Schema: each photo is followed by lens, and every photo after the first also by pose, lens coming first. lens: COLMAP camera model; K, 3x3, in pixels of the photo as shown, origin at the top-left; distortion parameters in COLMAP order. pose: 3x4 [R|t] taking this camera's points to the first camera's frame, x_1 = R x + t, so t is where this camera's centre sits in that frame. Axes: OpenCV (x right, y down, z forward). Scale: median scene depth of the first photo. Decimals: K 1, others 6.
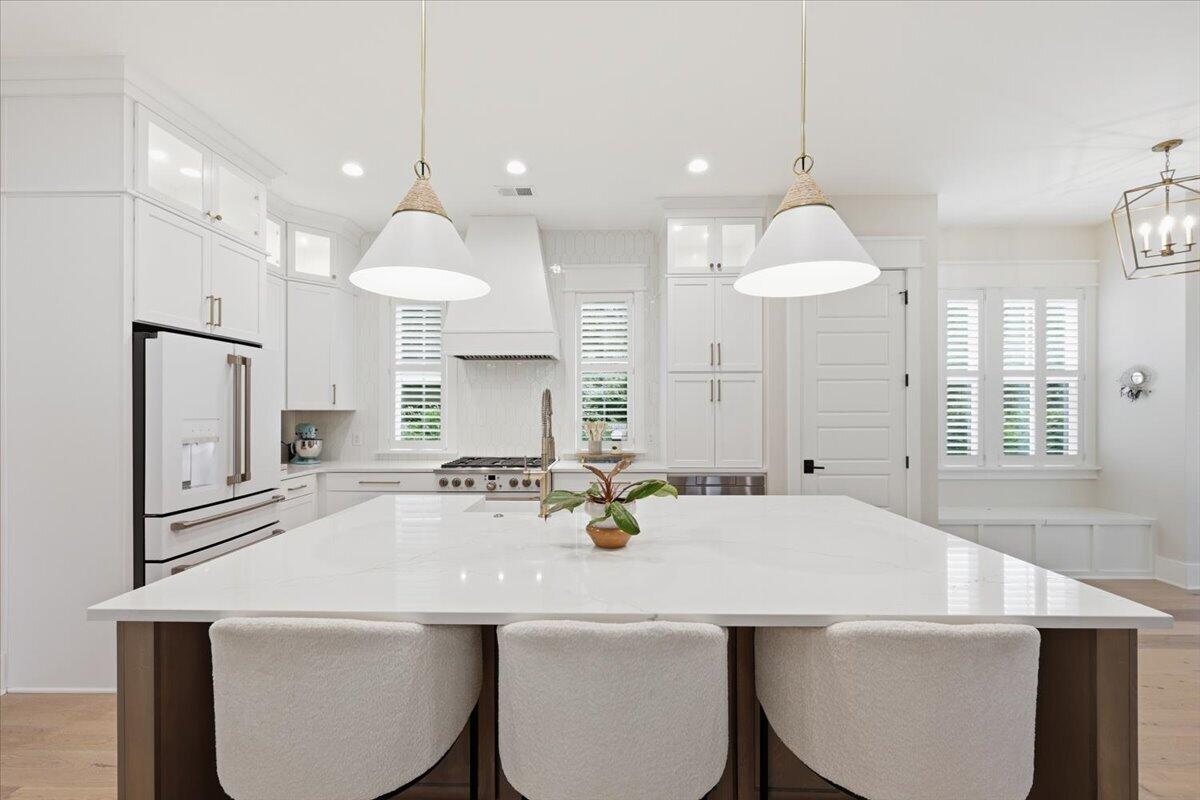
lens RADIAL K [[487.5, 0, 588.3], [0, 487.5, 406.4], [0, 0, 1]] dist [0.001441, 0.000341]
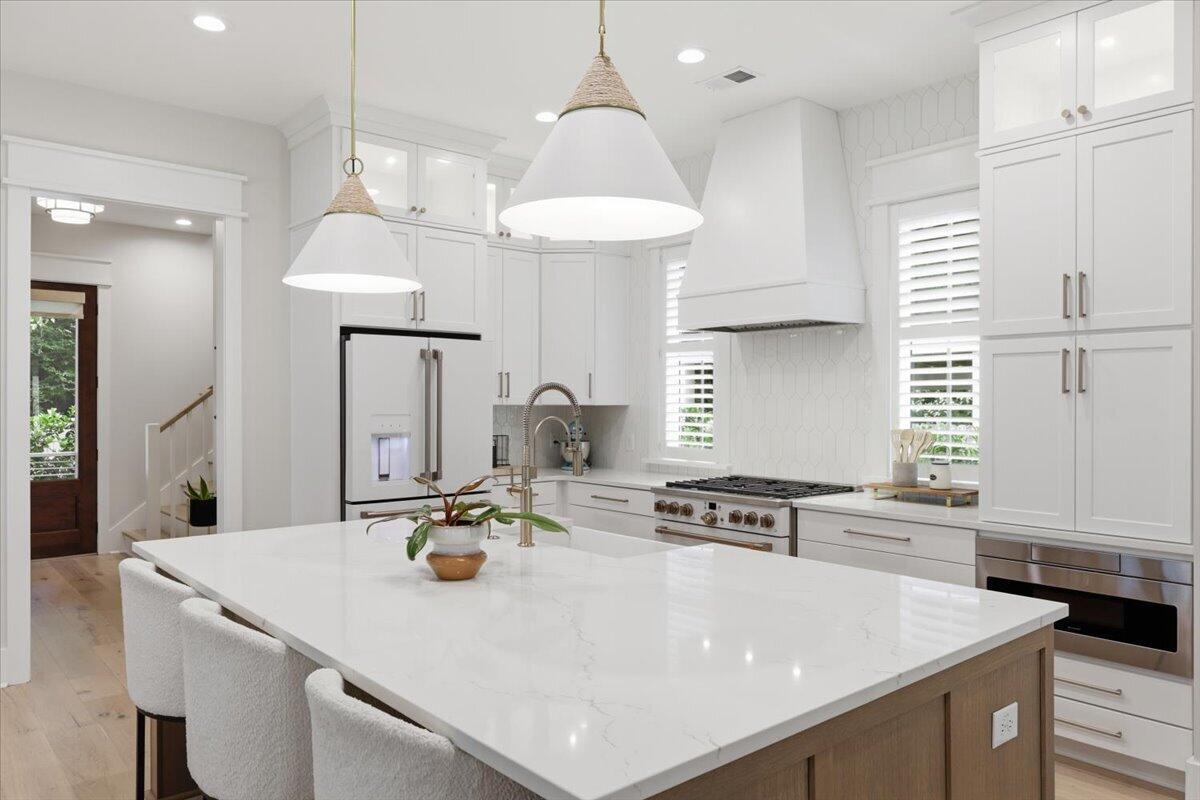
lens RADIAL K [[843.3, 0, 596.1], [0, 843.3, 404.1], [0, 0, 1]] dist [-0.001126, -0.002491]
pose [[0.676214, 0.004071, -0.736694, 0.556618], [0.001513, 0.999975, 0.006914, -0.005392], [0.736703, -0.005790, 0.676191, 0.079973]]
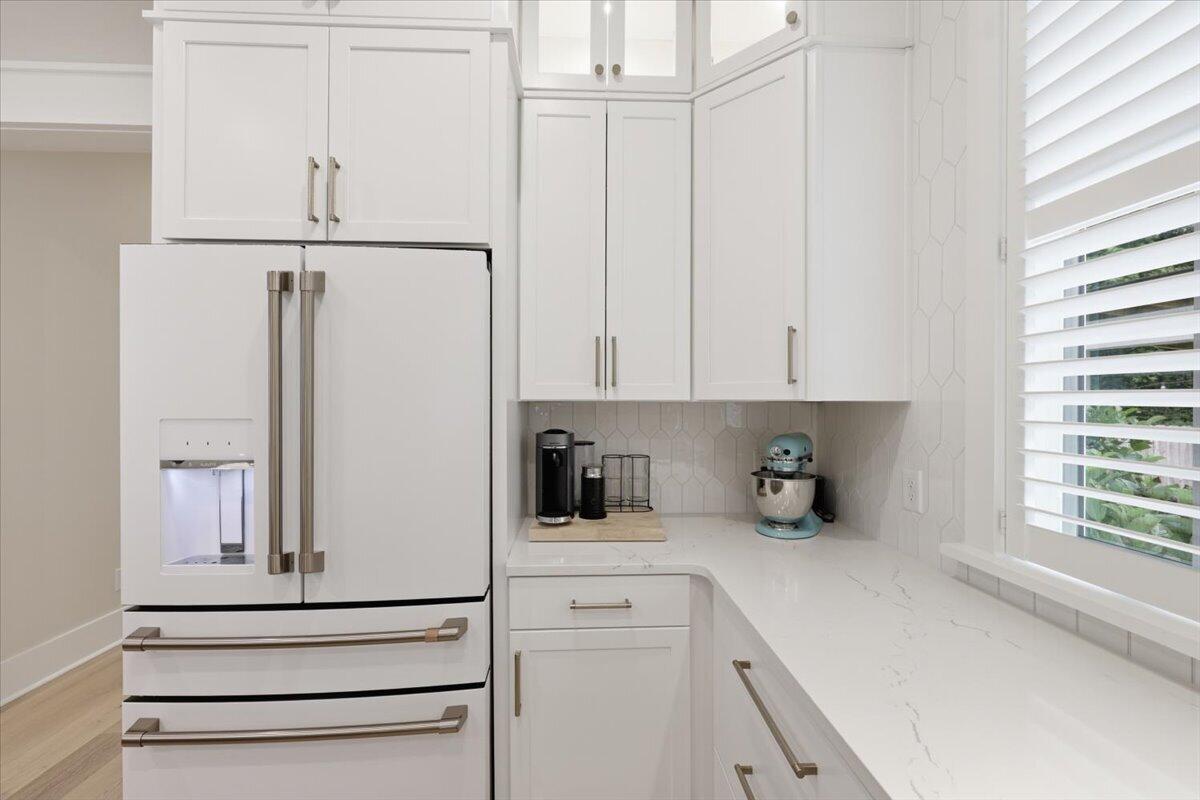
lens RADIAL K [[487.5, 0, 594.9], [0, 487.5, 399.7], [0, 0, 1]] dist [0.001441, 0.000341]
pose [[0.084355, -0.005082, -0.996423, -0.204735], [0.003260, 0.999983, -0.004824, 0.007608], [0.996430, -0.002841, 0.084370, 0.914288]]
